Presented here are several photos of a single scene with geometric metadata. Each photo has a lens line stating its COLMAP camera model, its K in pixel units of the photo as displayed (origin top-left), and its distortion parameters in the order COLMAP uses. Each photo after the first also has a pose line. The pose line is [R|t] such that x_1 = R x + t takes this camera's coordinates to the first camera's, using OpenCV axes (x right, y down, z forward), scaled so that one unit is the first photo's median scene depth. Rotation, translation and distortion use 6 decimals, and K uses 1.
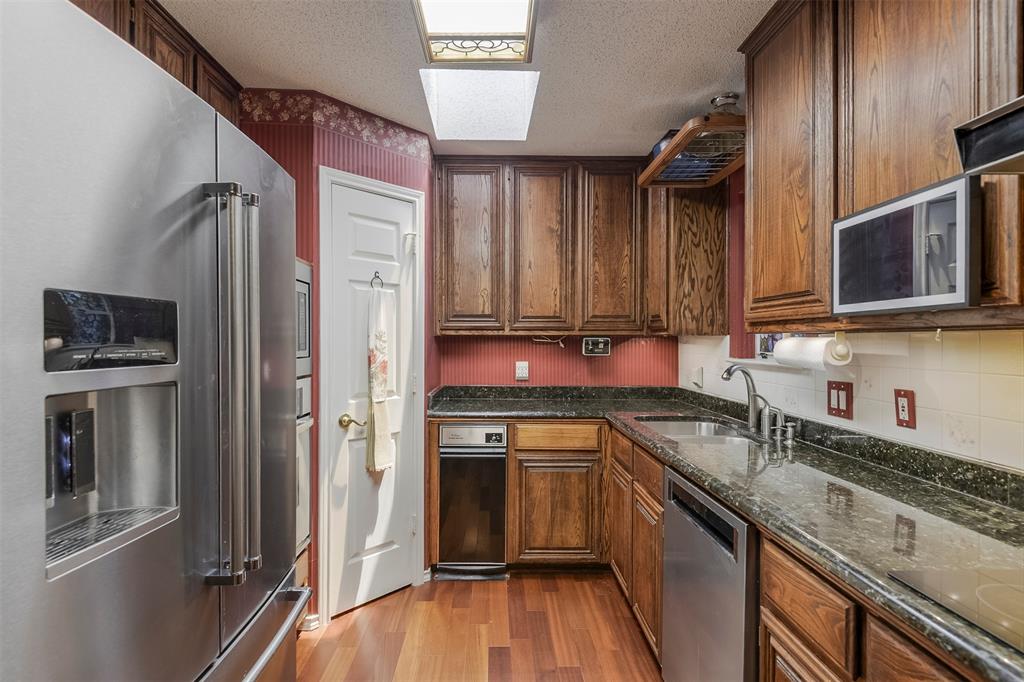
lens RADIAL K [[505.5, 0, 507.7], [0, 505.5, 340.3], [0, 0, 1]] dist [0.023752, -0.014806]
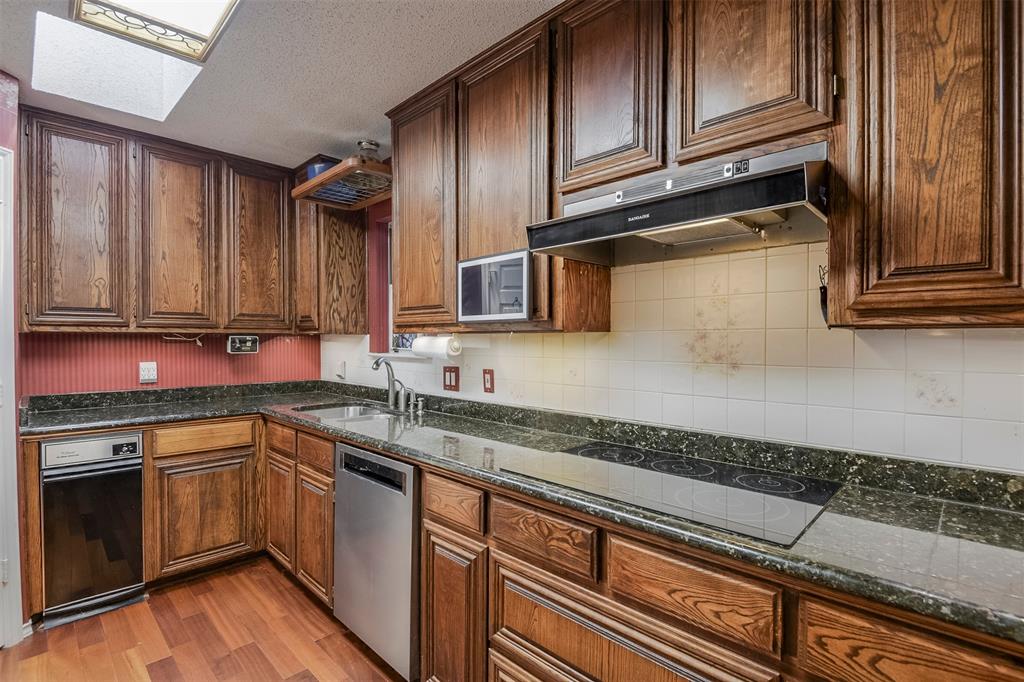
lens RADIAL K [[481.8, 0, 512.7], [0, 481.8, 344.8], [0, 0, 1]] dist [0.012162, -0.013308]
pose [[0.713053, -0.009399, 0.701047, -0.137239], [-0.000205, 0.999907, 0.013614, -0.000493], [-0.701110, -0.009852, 0.712985, -0.079903]]
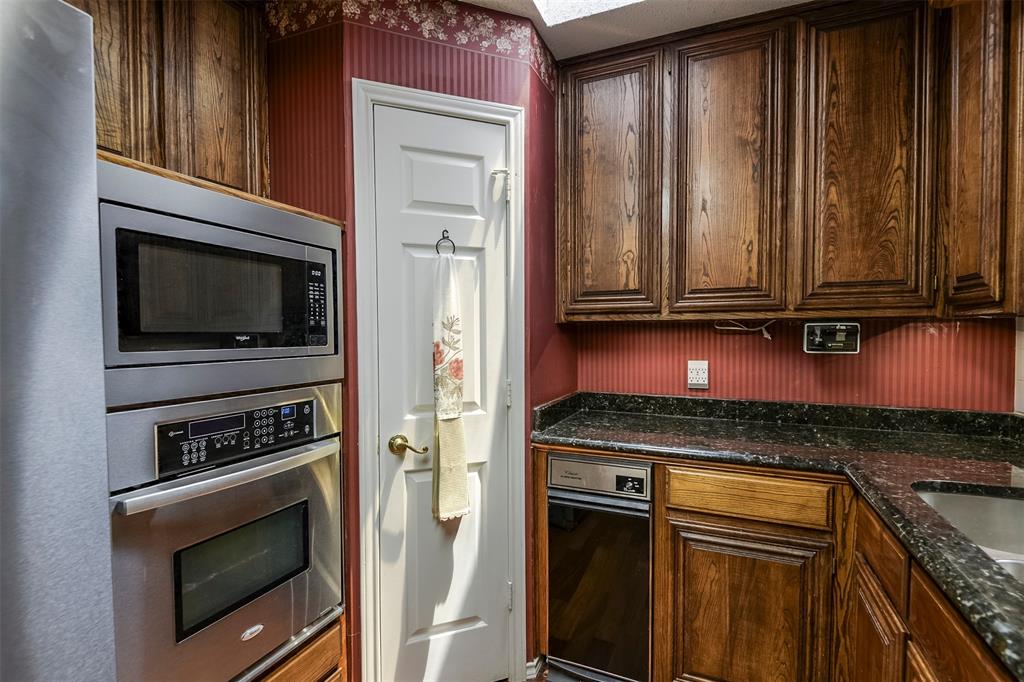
lens RADIAL K [[481.8, 0, 511.6], [0, 481.8, 347.2], [0, 0, 1]] dist [0.012162, -0.013308]
pose [[0.905634, 0.007379, -0.423995, 0.093298], [0.007378, 0.999423, 0.033152, 0.002305], [0.423995, -0.033152, 0.905058, 0.410354]]
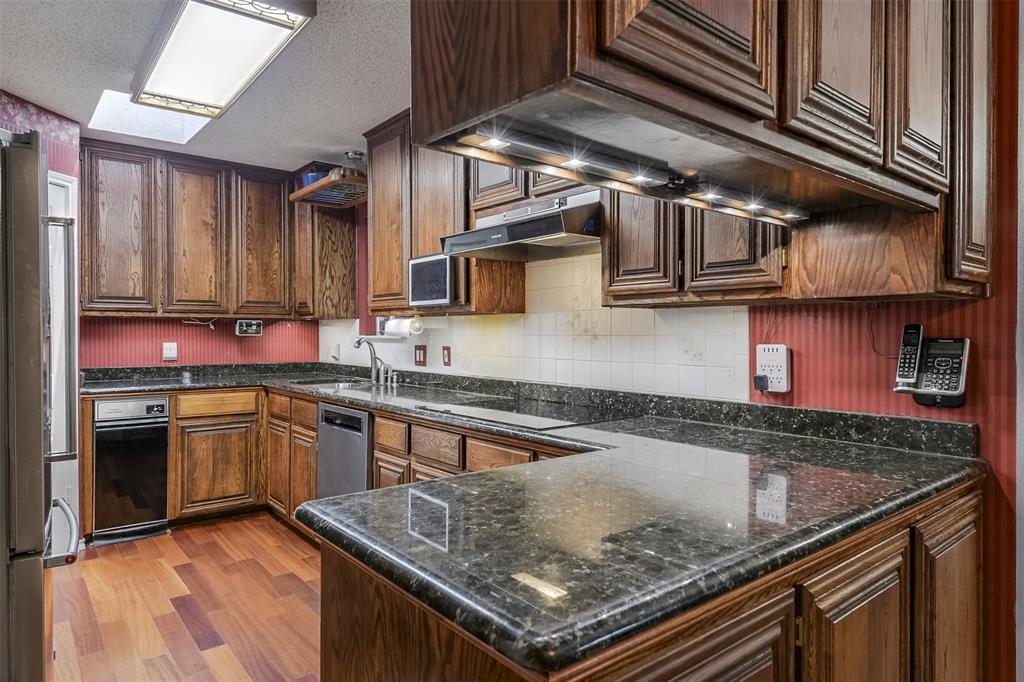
lens RADIAL K [[621.9, 0, 538.8], [0, 621.9, 330.1], [0, 0, 1]] dist [0.040485, -0.013328]
pose [[0.768466, -0.001108, 0.639890, -0.271514], [0.002676, 0.999995, -0.001482, 0.024871], [-0.639885, 0.002851, 0.768465, -0.612831]]
